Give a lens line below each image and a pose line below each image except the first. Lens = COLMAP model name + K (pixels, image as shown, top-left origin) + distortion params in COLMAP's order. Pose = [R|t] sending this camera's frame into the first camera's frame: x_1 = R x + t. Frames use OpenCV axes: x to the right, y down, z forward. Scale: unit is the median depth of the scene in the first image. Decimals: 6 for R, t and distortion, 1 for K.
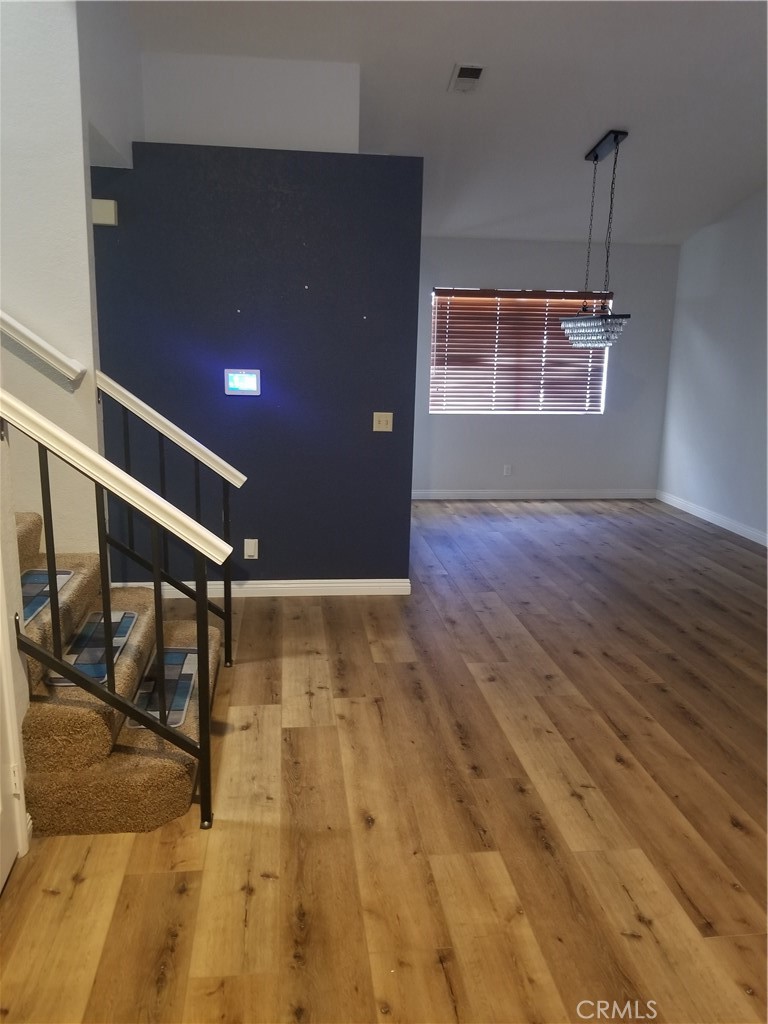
lens RADIAL K [[804.3, 0, 384.0], [0, 804.3, 512.0], [0, 0, 1]] dist [0.052436, -0.094548]
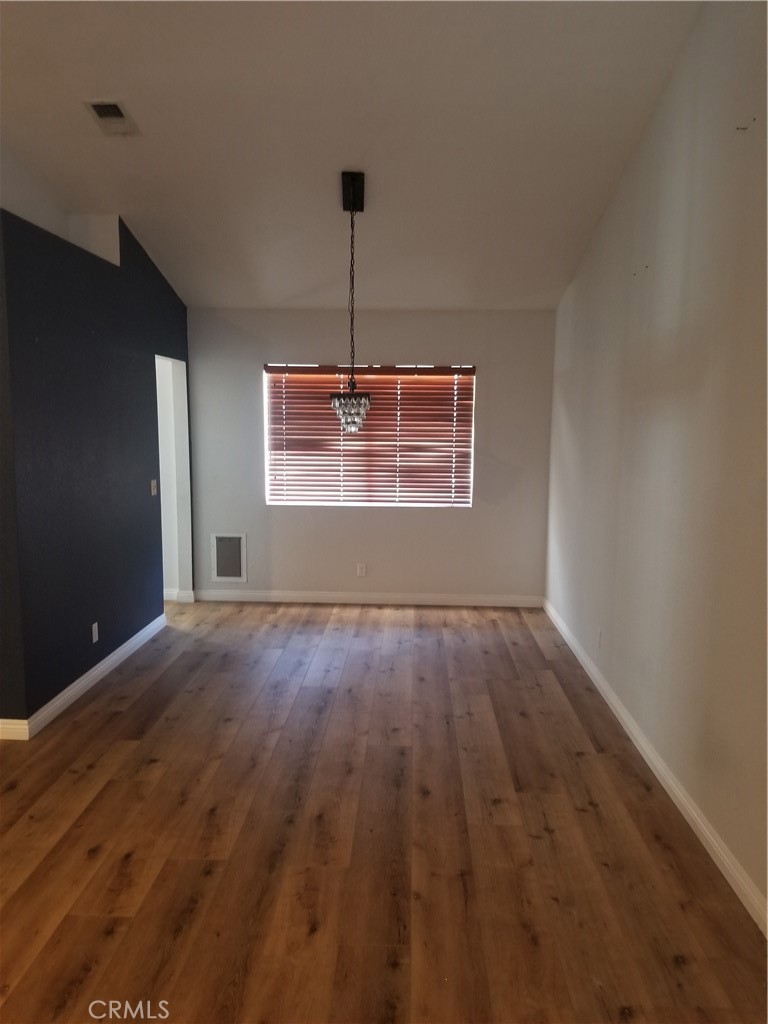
lens RADIAL K [[804.3, 0, 384.0], [0, 804.3, 512.0], [0, 0, 1]] dist [0.052436, -0.094548]
pose [[0.988159, 0.010822, -0.153048, 0.459966], [-0.025373, 0.995301, -0.093445, -0.050899], [0.151318, 0.096222, 0.983791, 0.224759]]
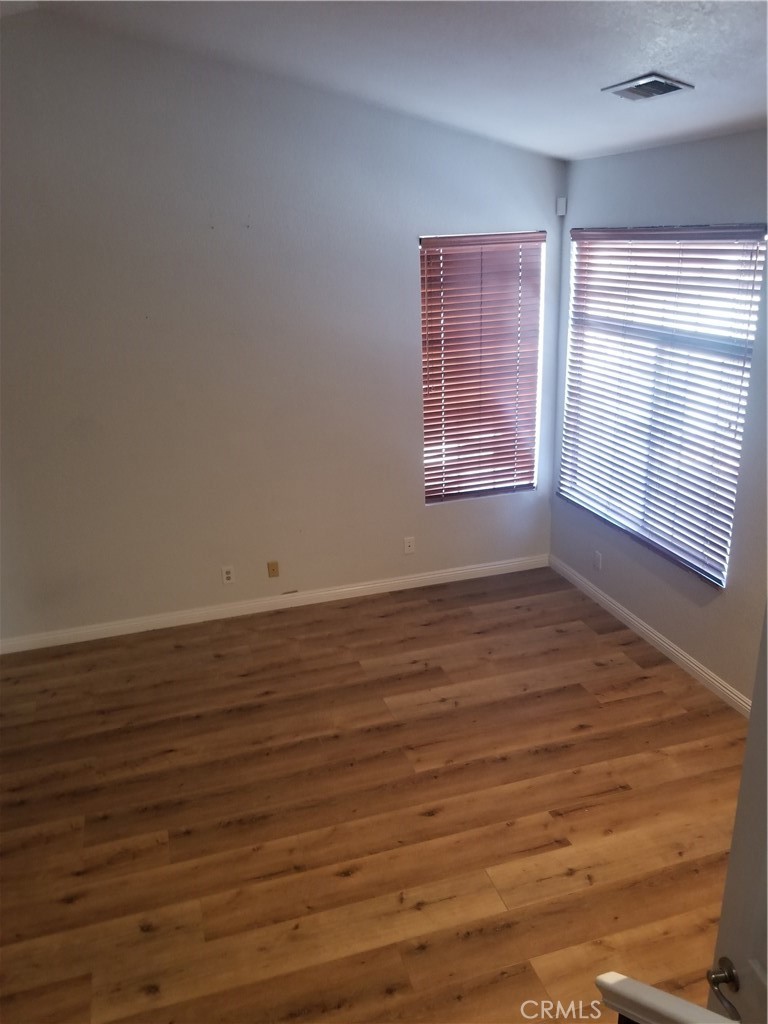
lens RADIAL K [[804.3, 0, 384.0], [0, 804.3, 512.0], [0, 0, 1]] dist [0.052436, -0.094548]
pose [[-0.168357, -0.336383, 0.926554, -0.305897], [0.239994, 0.897698, 0.369515, -0.282347], [-0.956064, 0.284577, -0.070404, 0.504139]]
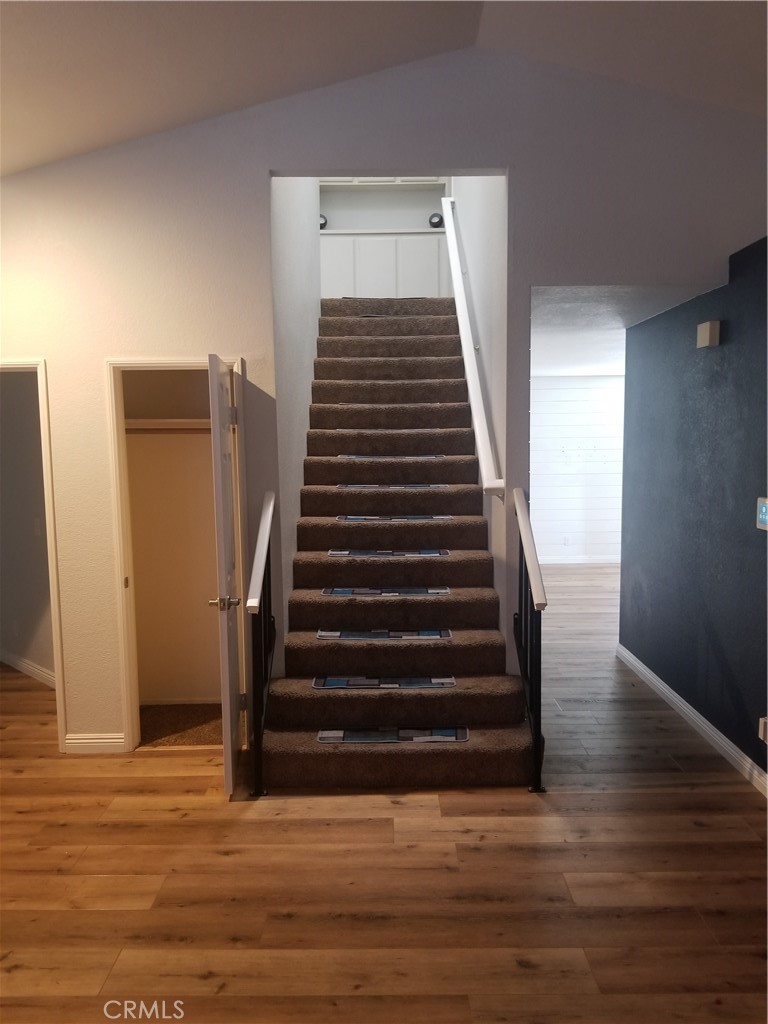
lens RADIAL K [[818.2, 0, 384.0], [0, 818.2, 512.0], [0, 0, 1]] dist [0.009340, -0.002728]
pose [[-0.127543, 0.080114, -0.988592, 0.553830], [-0.198370, 0.974533, 0.104567, -0.145599], [0.971793, 0.209444, -0.108402, 0.612278]]
